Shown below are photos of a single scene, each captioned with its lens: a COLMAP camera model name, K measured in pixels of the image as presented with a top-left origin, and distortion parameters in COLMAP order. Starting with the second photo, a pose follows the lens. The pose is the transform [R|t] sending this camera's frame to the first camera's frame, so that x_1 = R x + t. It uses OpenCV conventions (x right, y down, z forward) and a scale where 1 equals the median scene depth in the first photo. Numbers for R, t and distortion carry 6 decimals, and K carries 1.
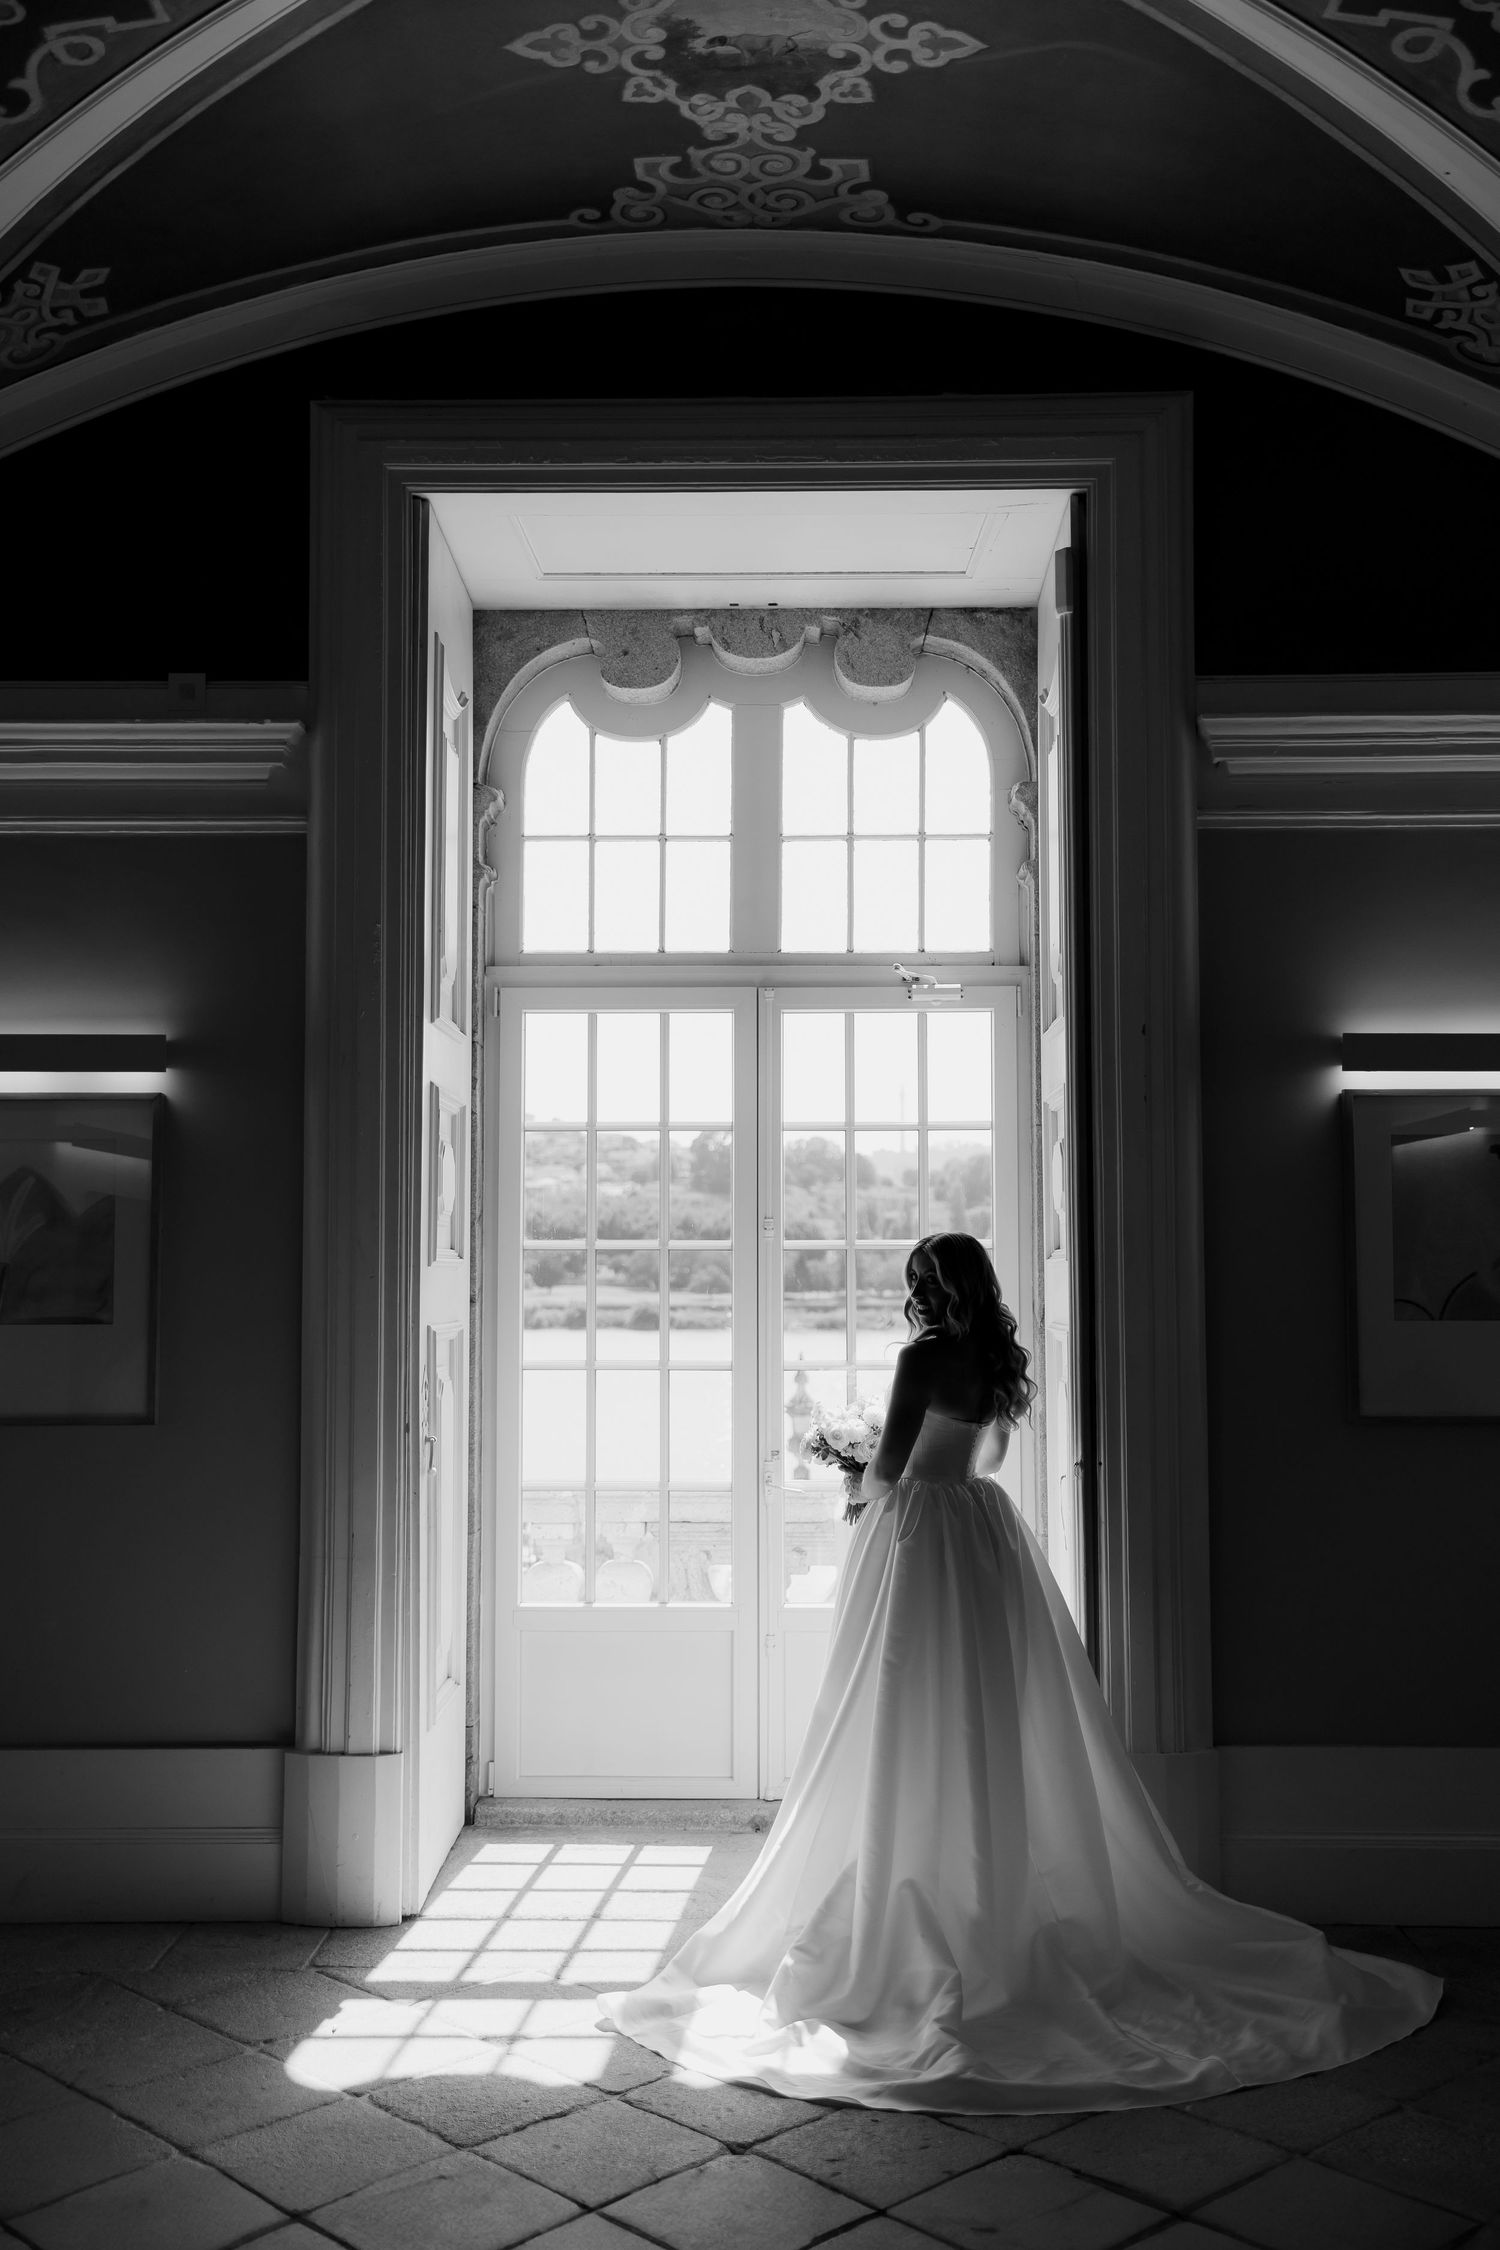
lens RADIAL K [[2175.4, 0, 750.0], [0, 2175.4, 1125.0], [0, 0, 1]] dist [0.000506, -0.012760]
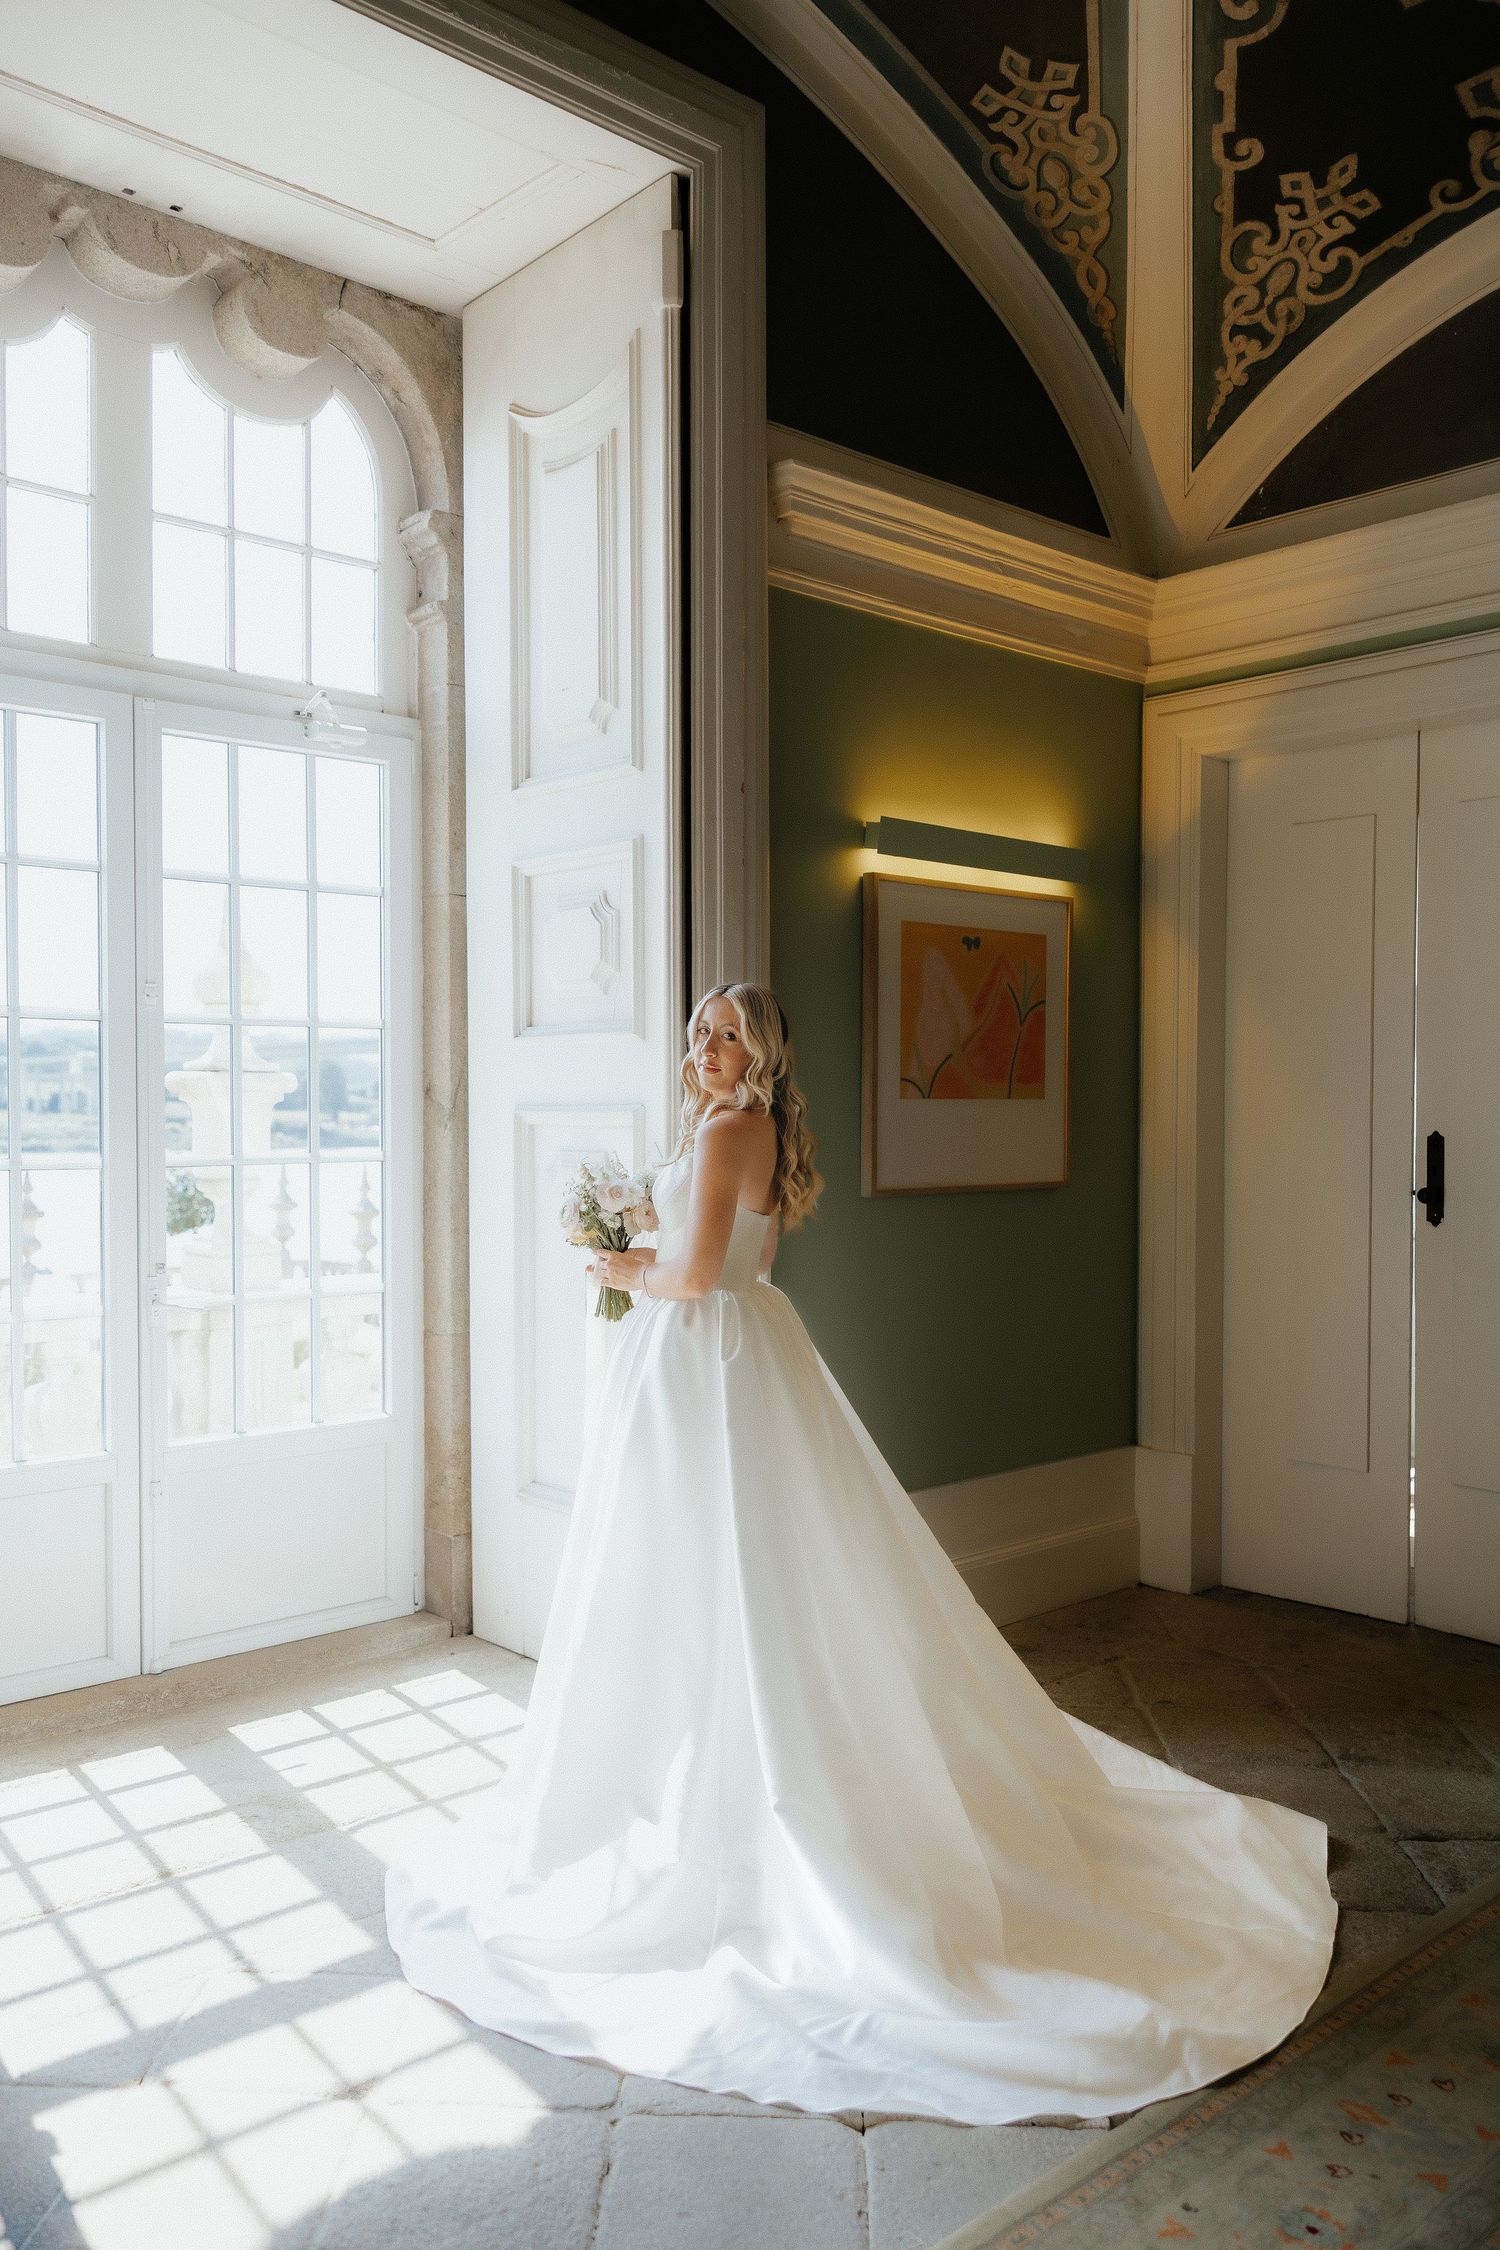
lens RADIAL K [[1733.9, 0, 750.7], [0, 1733.9, 1154.8], [0, 0, 1]] dist [-0.004137, -0.008028]
pose [[0.732846, -0.018834, 0.680134, -0.270386], [-0.046820, 0.995851, 0.078025, 0.045896], [-0.678781, -0.089024, 0.728924, 0.363832]]
